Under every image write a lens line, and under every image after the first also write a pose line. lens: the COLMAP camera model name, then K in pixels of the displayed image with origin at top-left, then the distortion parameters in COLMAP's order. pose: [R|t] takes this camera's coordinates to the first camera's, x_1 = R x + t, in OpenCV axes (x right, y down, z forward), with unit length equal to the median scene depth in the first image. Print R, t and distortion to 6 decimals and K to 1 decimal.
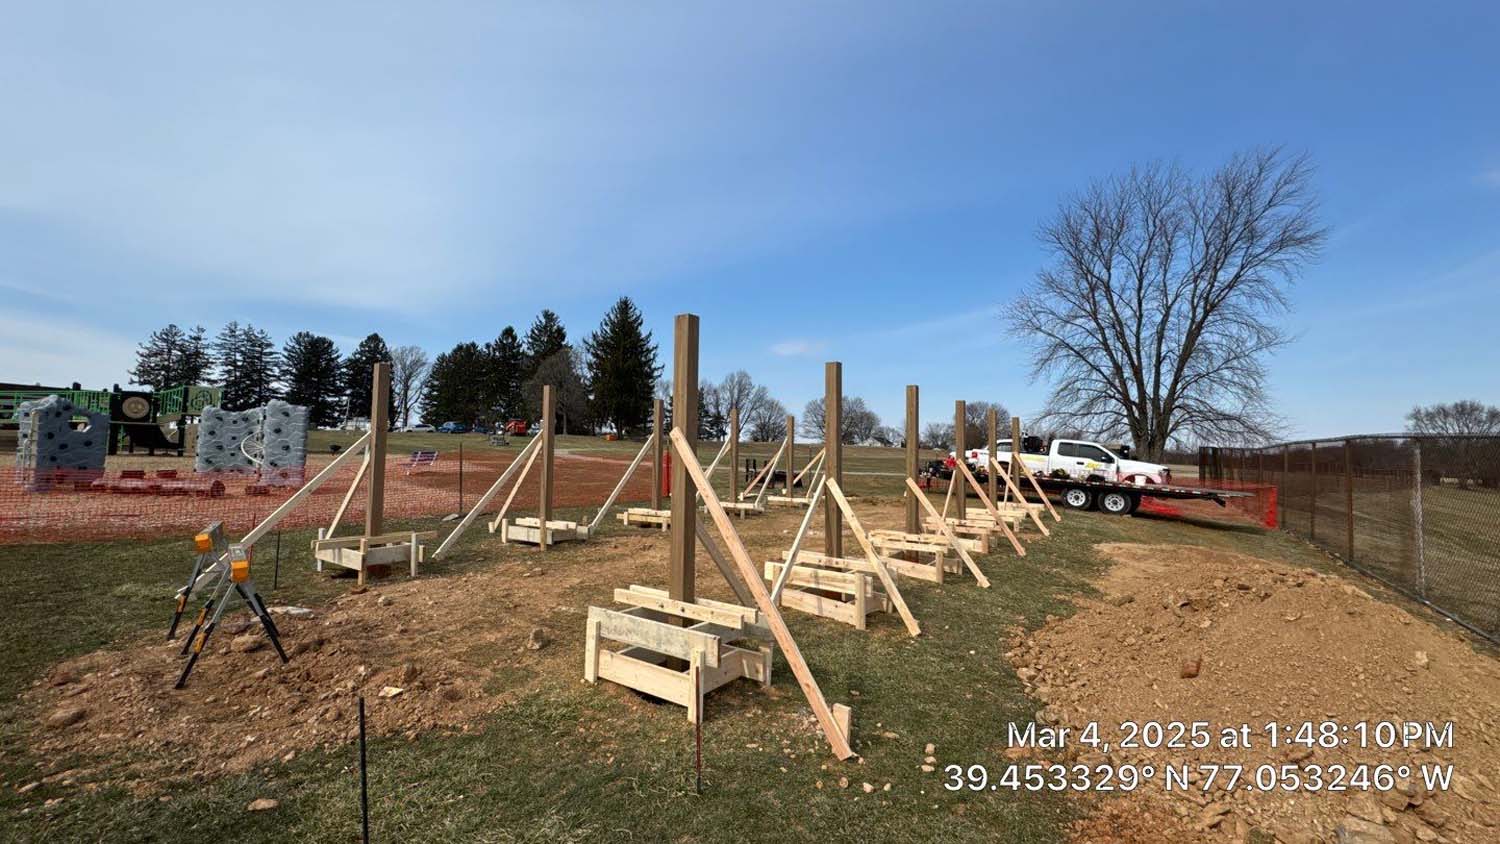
lens RADIAL K [[593.4, 0, 744.7], [0, 593.4, 421.2], [0, 0, 1]] dist [0.002929, -0.002002]
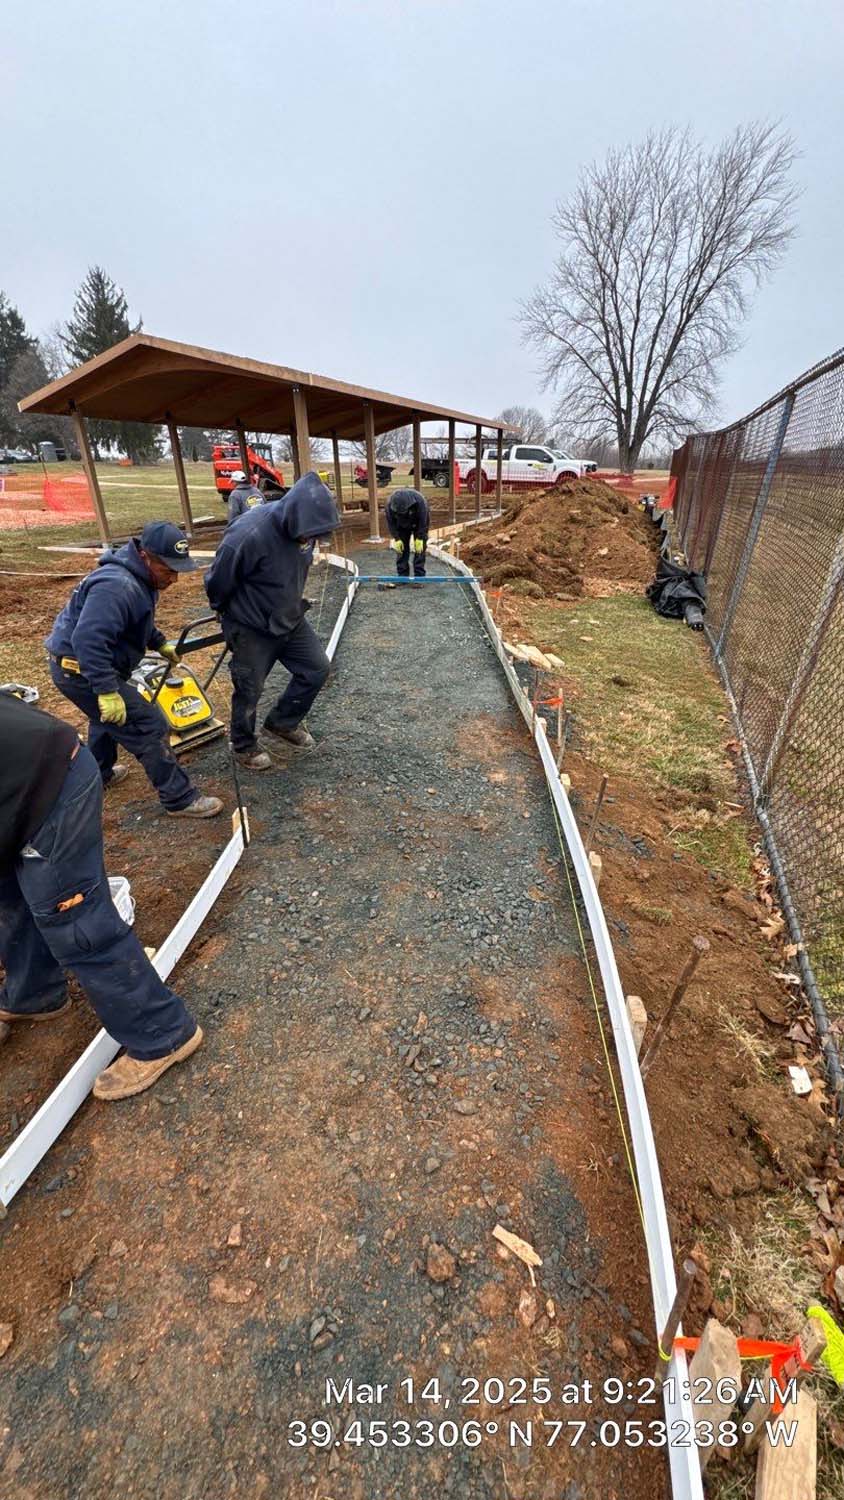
lens RADIAL K [[588.4, 0, 422.0], [0, 588.4, 750.0], [0, 0, 1]] dist [-0.002325, -0.000444]
pose [[0.973176, -0.131996, 0.188428, -0.028204], [0.027666, 0.880237, 0.473728, -0.001454], [-0.228391, -0.455808, 0.860277, -0.194127]]
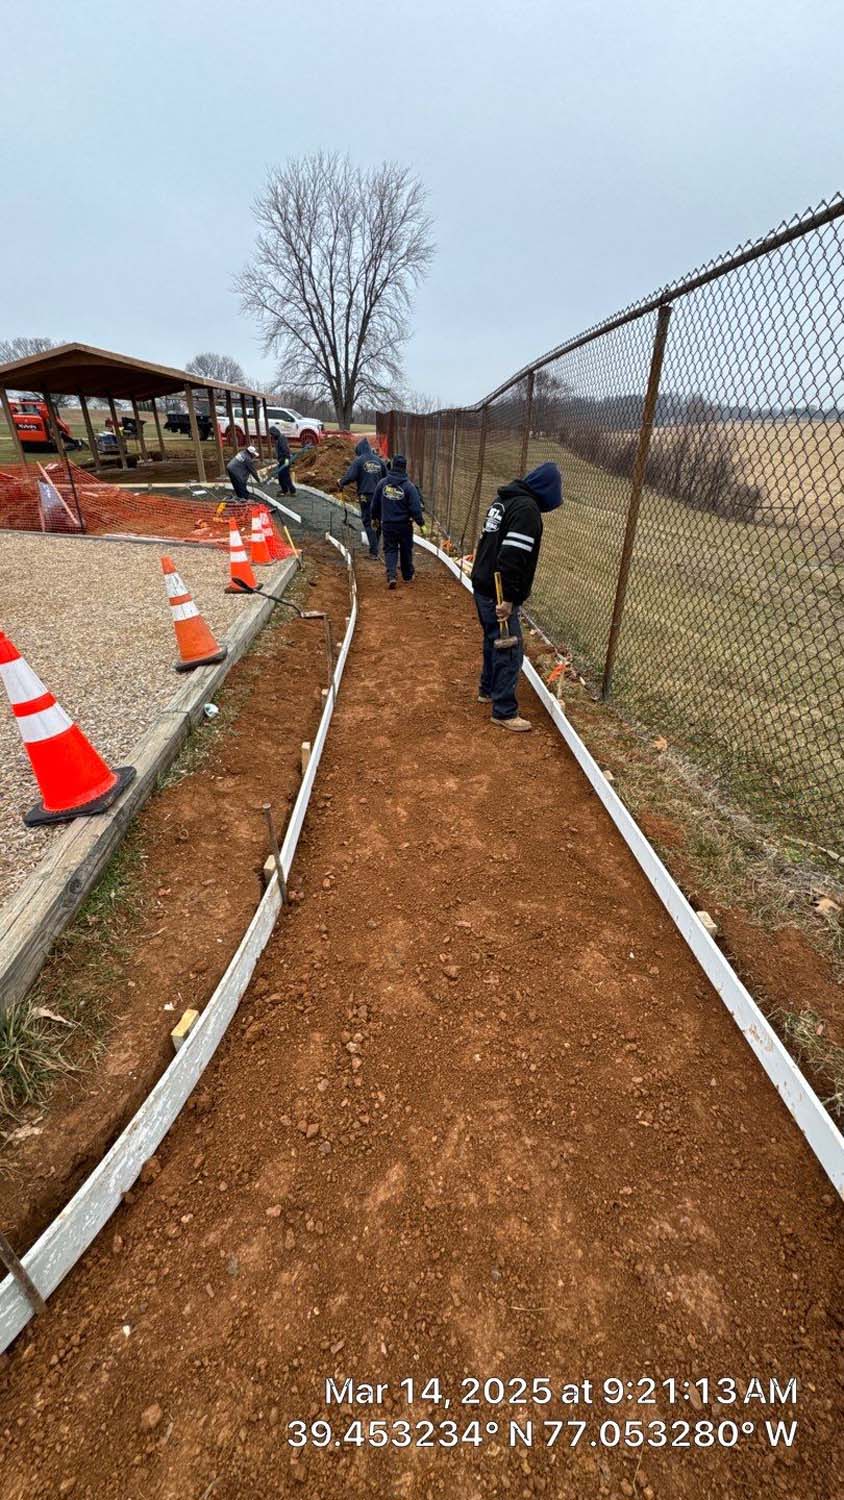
lens RADIAL K [[593.4, 0, 422.0], [0, 593.4, 750.0], [0, 0, 1]] dist [0.002929, -0.002002]
pose [[0.782556, -0.316282, 0.536258, -0.218332], [-0.020952, 0.847479, 0.530415, -0.031408], [-0.622228, -0.426315, 0.656573, -0.437118]]
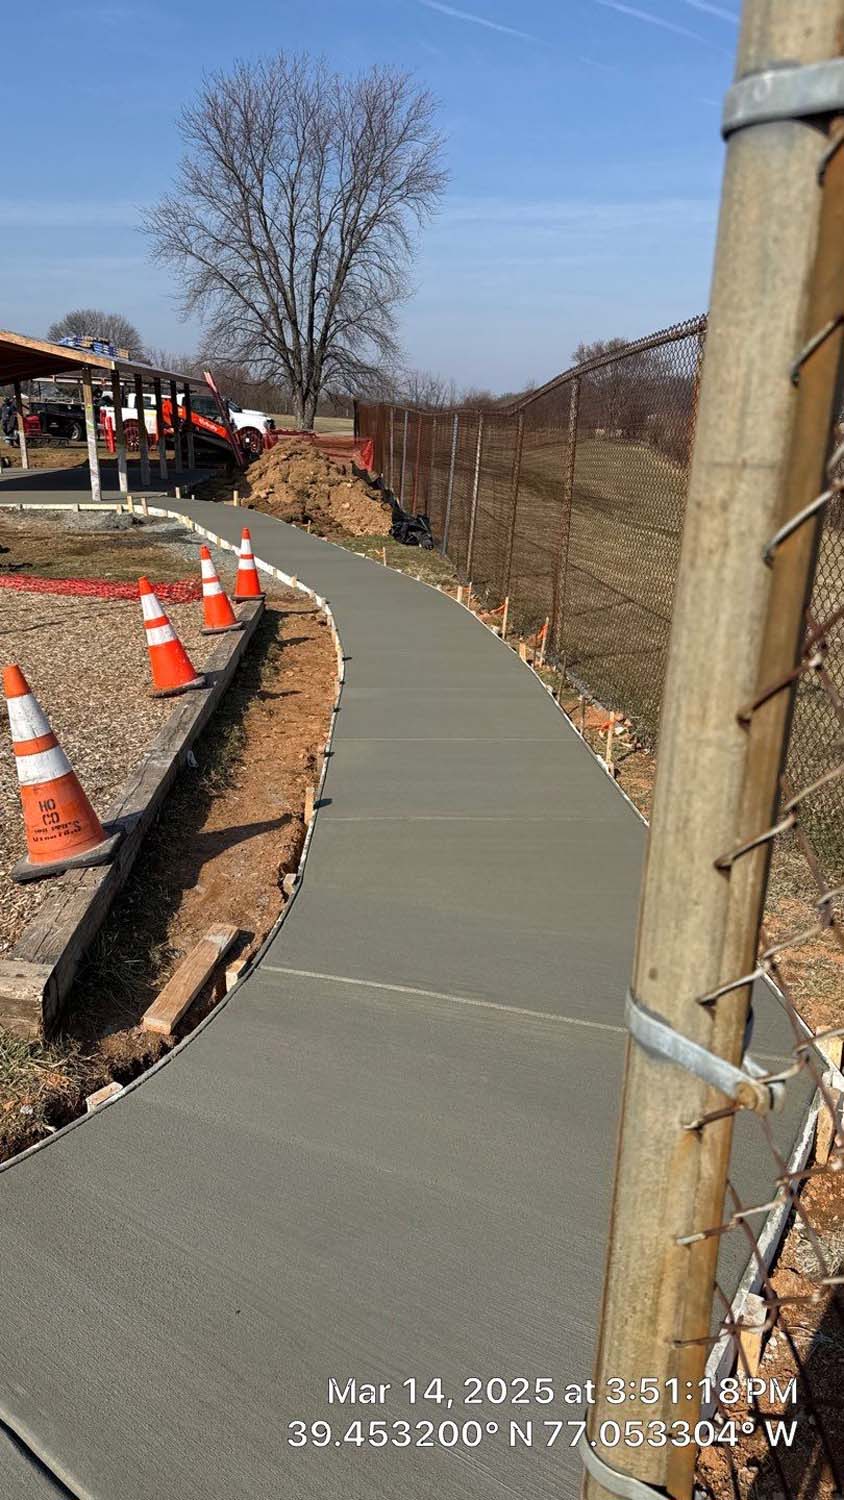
lens RADIAL K [[1045.4, 0, 411.7], [0, 1045.4, 744.7], [0, 0, 1]] dist [0.060590, -0.085123]
pose [[0.790266, -0.196544, 0.580388, -0.249117], [-0.026091, 0.935512, 0.352330, -0.038018], [-0.612209, -0.293577, 0.734175, -0.471668]]
